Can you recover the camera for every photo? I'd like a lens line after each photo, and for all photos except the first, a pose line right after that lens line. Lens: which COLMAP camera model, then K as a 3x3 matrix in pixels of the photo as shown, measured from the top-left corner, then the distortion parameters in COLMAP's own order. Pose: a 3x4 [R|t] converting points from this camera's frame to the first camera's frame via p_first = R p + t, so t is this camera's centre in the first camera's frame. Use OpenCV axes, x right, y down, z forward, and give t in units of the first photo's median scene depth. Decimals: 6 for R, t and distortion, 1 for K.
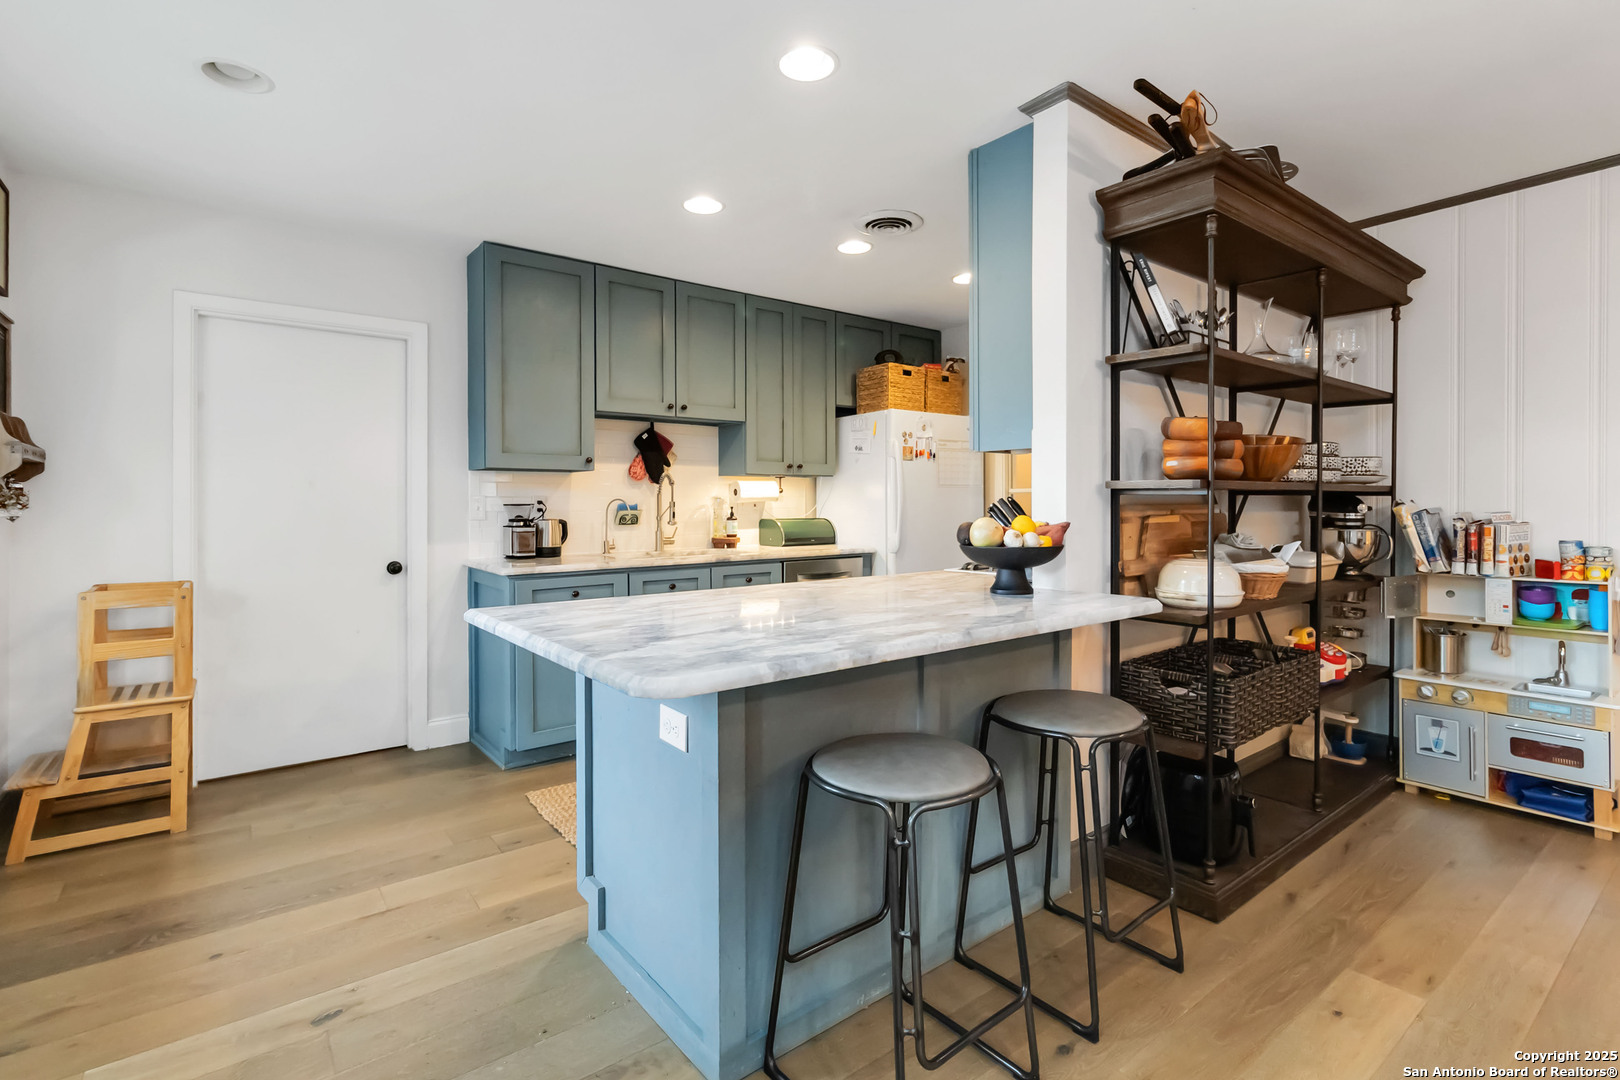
lens RADIAL K [[768.4, 0, 820.8], [0, 768.4, 503.0], [0, 0, 1]] dist [0.003412, 0.001804]
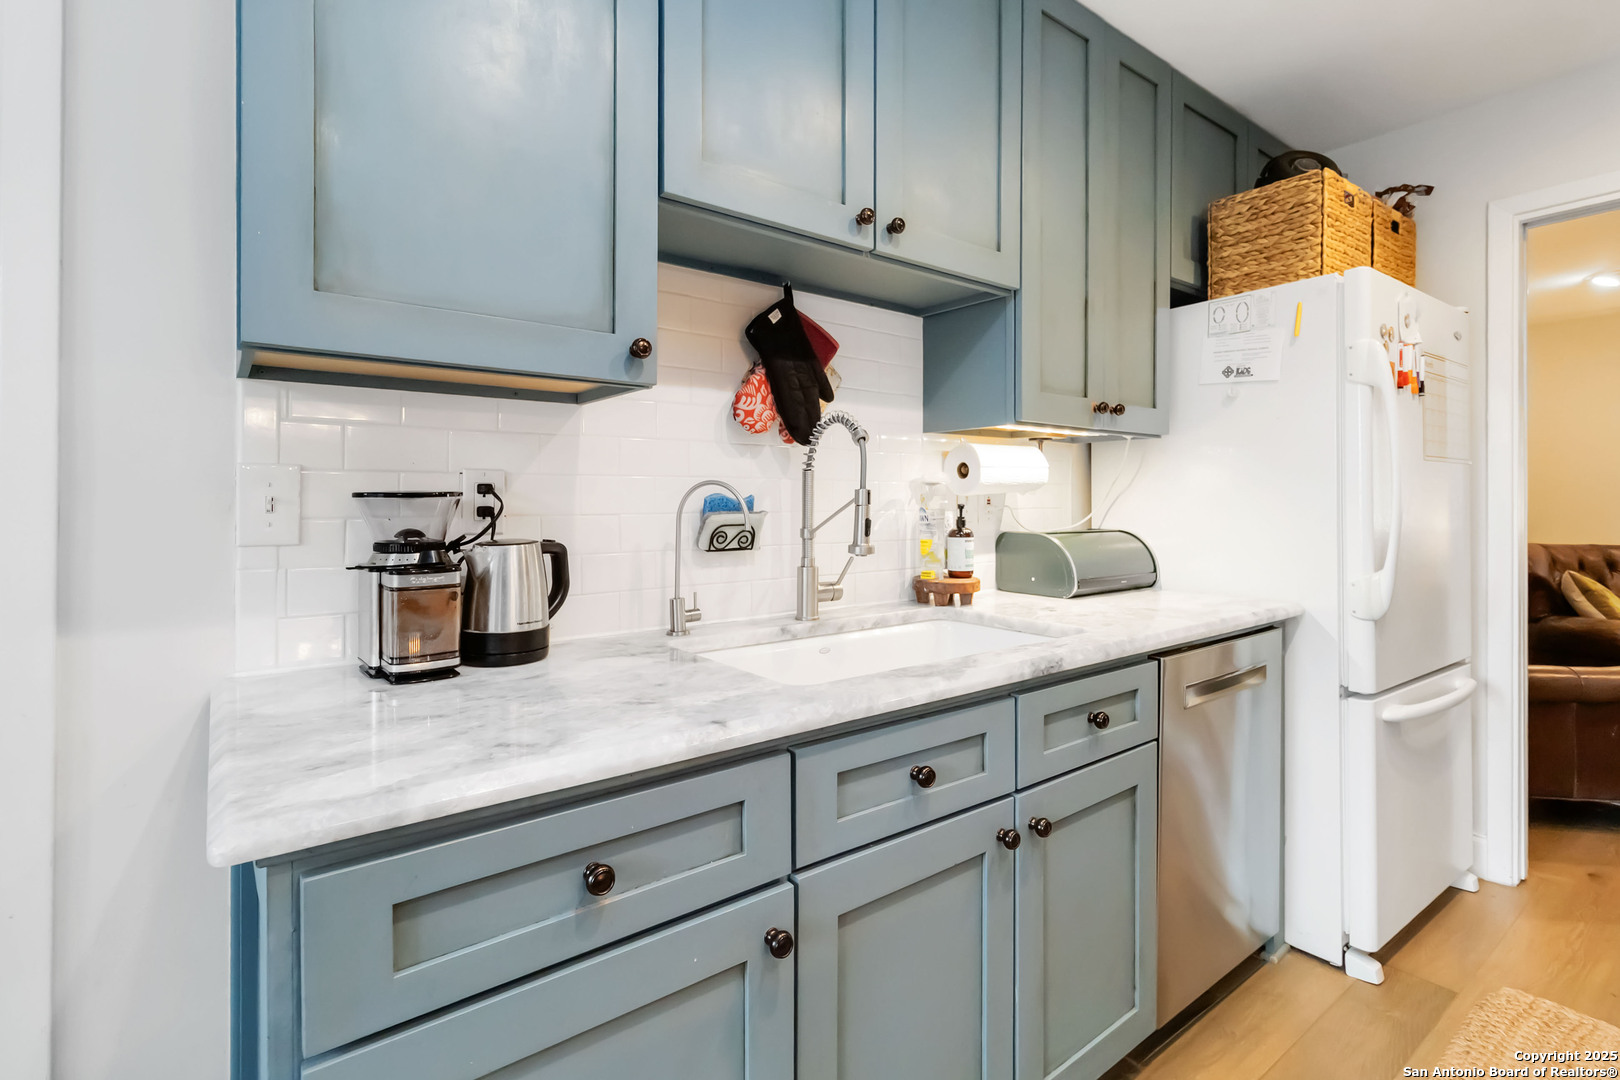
lens RADIAL K [[768.4, 0, 820.8], [0, 768.4, 503.0], [0, 0, 1]] dist [0.003412, 0.001804]
pose [[0.999984, 0.002844, -0.004944, -0.203906], [-0.002845, 0.999996, -0.000161, 0.004526], [0.004944, 0.000175, 0.999988, 0.622022]]
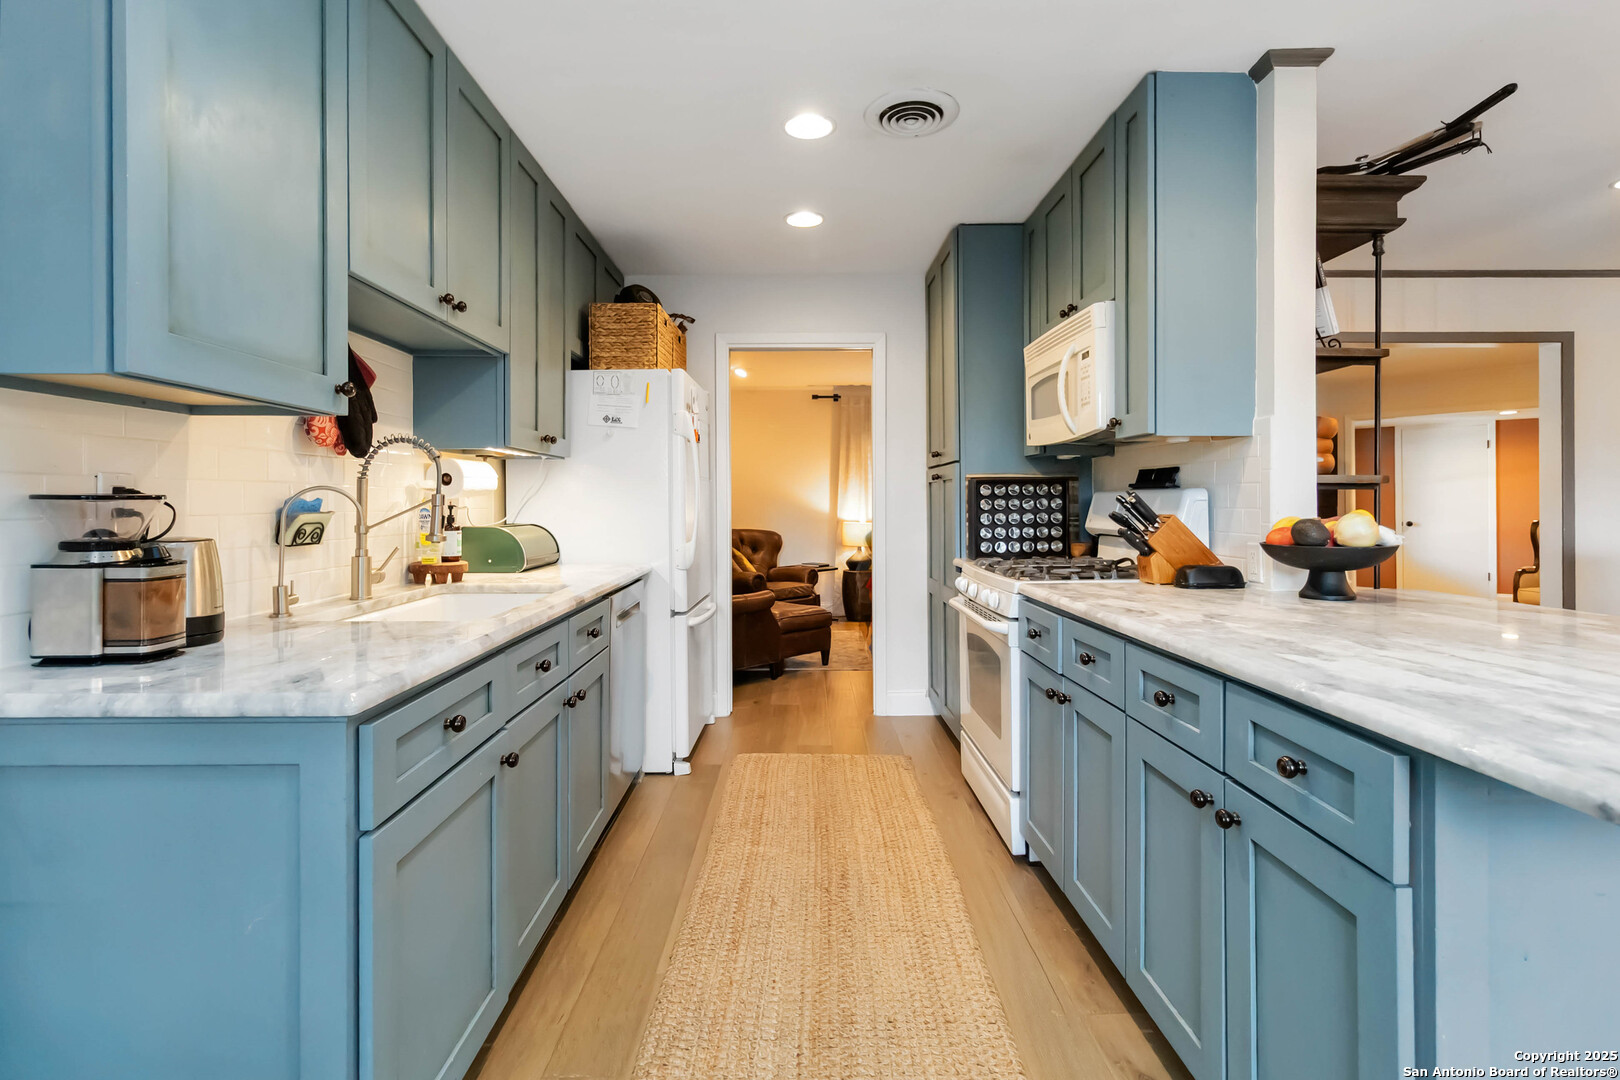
lens RADIAL K [[768.4, 0, 820.8], [0, 768.4, 503.0], [0, 0, 1]] dist [0.003412, 0.001804]
pose [[0.594817, 0.000747, 0.803861, -0.427785], [0.003088, 0.999990, -0.003214, 0.005910], [-0.803855, 0.004394, 0.594809, 0.495788]]
